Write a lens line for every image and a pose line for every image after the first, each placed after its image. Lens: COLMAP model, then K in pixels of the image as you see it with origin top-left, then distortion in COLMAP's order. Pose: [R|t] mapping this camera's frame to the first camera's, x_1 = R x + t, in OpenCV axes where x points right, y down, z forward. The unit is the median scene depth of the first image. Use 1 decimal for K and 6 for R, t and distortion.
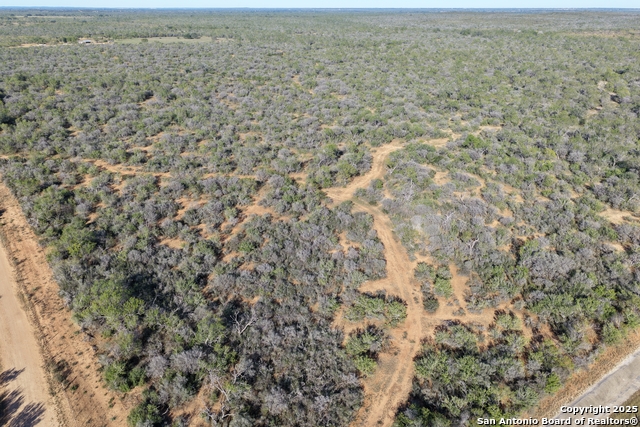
lens RADIAL K [[538.9, 0, 321.9], [0, 538.9, 213.2], [0, 0, 1]] dist [-0.013053, 0.039837]
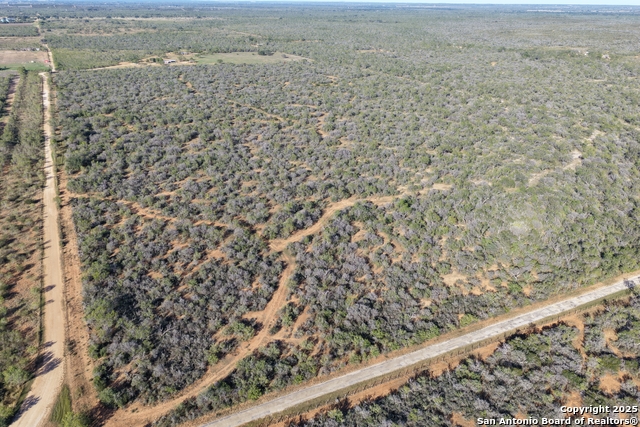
lens RADIAL K [[538.9, 0, 320.6], [0, 538.9, 213.1], [0, 0, 1]] dist [-0.013053, 0.039837]
pose [[0.985458, 0.070383, -0.154659, 0.393081], [-0.068639, 0.997504, 0.016591, -0.164707], [0.155440, -0.005734, 0.987829, -0.466749]]
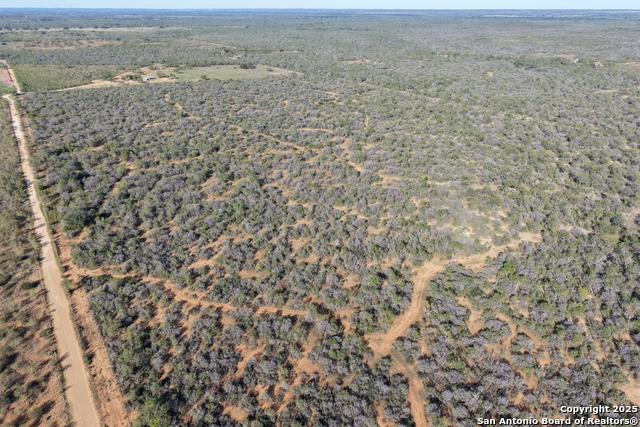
lens RADIAL K [[538.9, 0, 320.7], [0, 538.9, 212.6], [0, 0, 1]] dist [-0.013053, 0.039837]
pose [[0.995483, 0.033336, -0.088900, 0.000699], [-0.033364, 0.999443, 0.001171, -0.322448], [0.088890, 0.001800, 0.996040, -0.126079]]
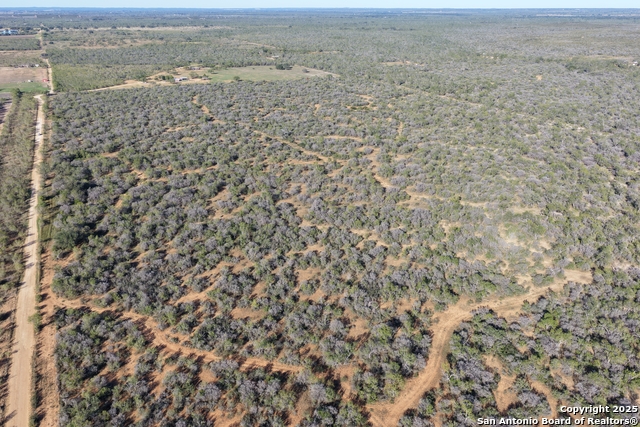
lens RADIAL K [[538.9, 0, 319.5], [0, 538.9, 210.7], [0, 0, 1]] dist [-0.013053, 0.039837]
pose [[0.984157, 0.061505, -0.166288, 0.058571], [-0.061877, 0.998079, 0.002950, -0.405312], [0.166150, 0.007386, 0.986073, 0.088096]]
